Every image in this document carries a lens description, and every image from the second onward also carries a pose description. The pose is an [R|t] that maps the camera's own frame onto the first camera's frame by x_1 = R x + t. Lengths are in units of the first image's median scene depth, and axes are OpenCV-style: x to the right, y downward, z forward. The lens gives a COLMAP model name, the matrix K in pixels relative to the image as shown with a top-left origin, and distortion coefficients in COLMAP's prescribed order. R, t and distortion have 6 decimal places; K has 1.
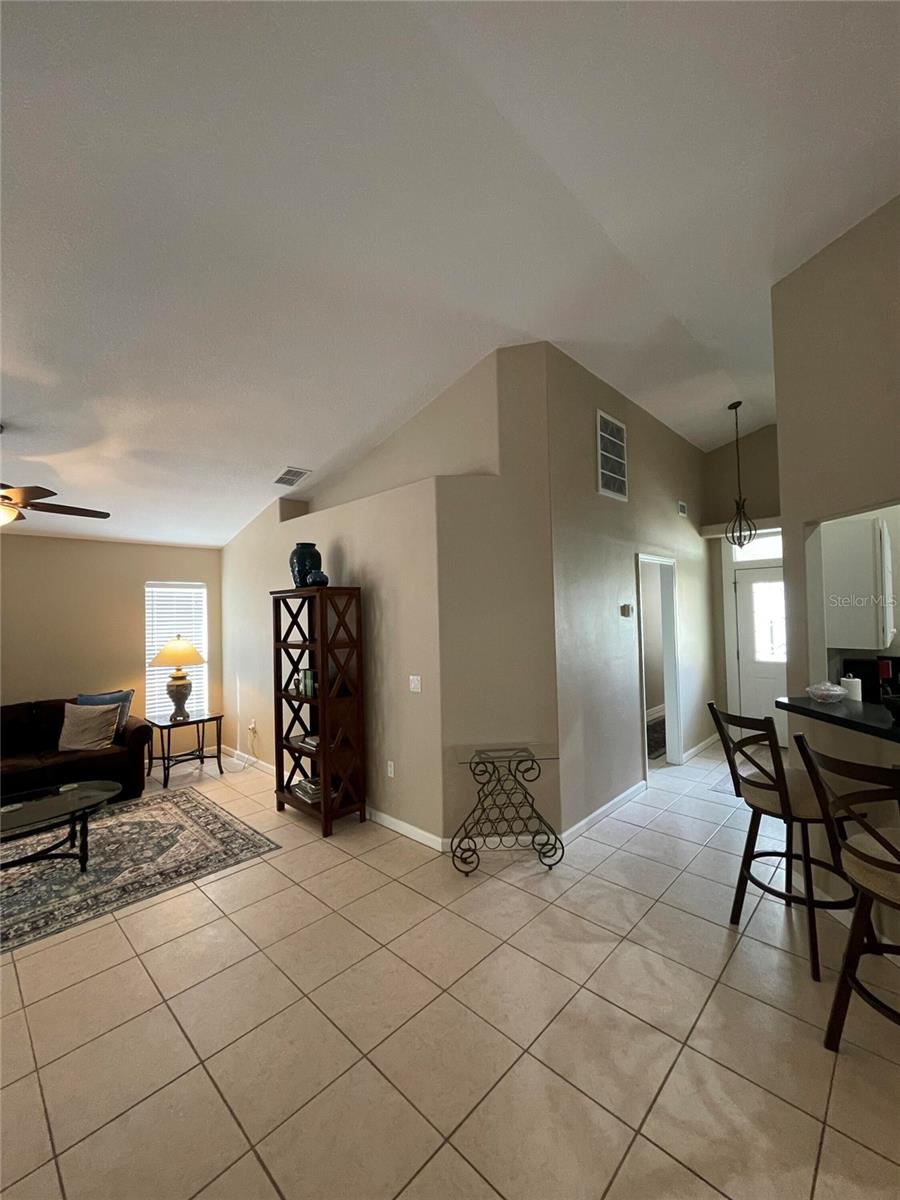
lens RADIAL K [[490.0, 0, 452.7], [0, 490.0, 595.4], [0, 0, 1]] dist [-0.008602, -0.000080]
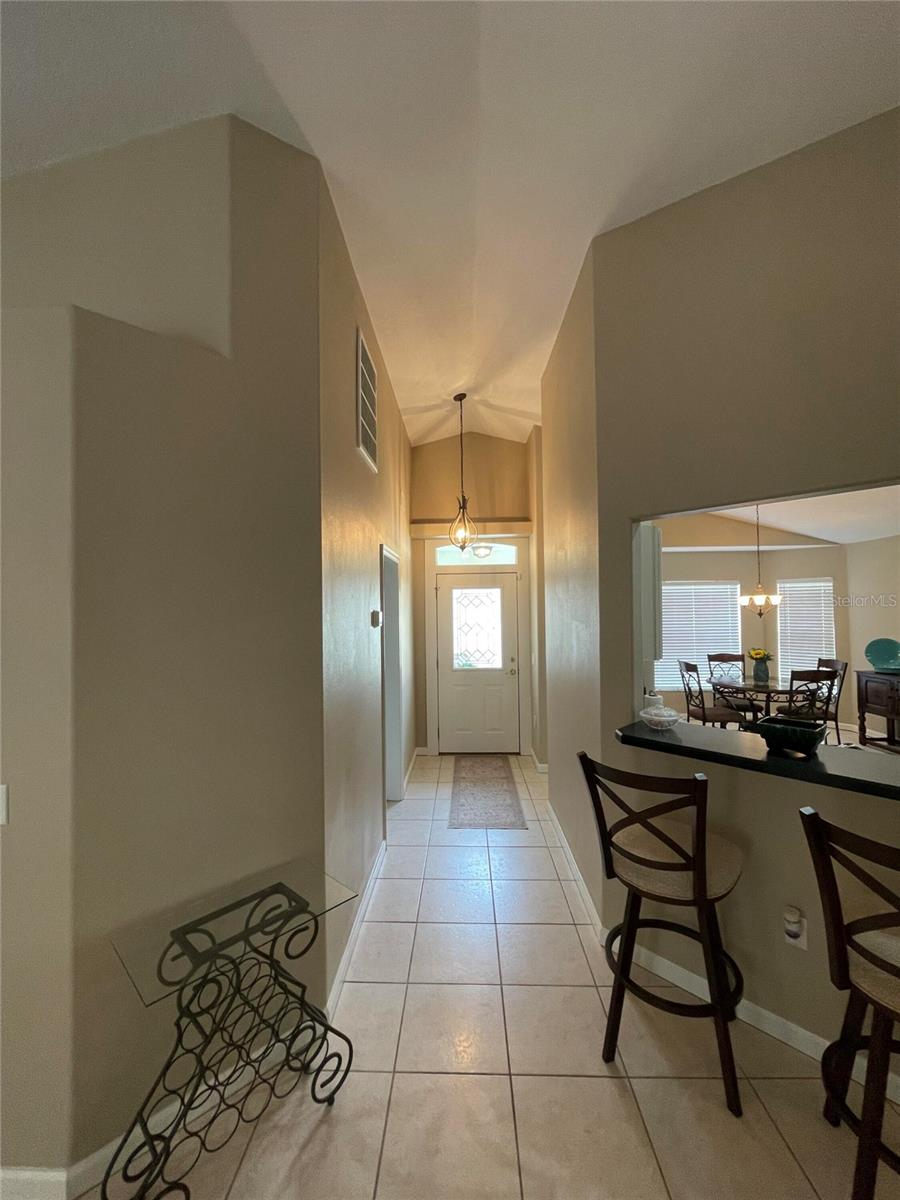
lens RADIAL K [[490.0, 0, 452.7], [0, 490.0, 595.4], [0, 0, 1]] dist [-0.008602, -0.000080]
pose [[0.743058, 0.028822, 0.668606, -0.068164], [-0.025701, 0.999564, -0.014526, 0.005034], [-0.668733, -0.006391, 0.743475, 0.472753]]
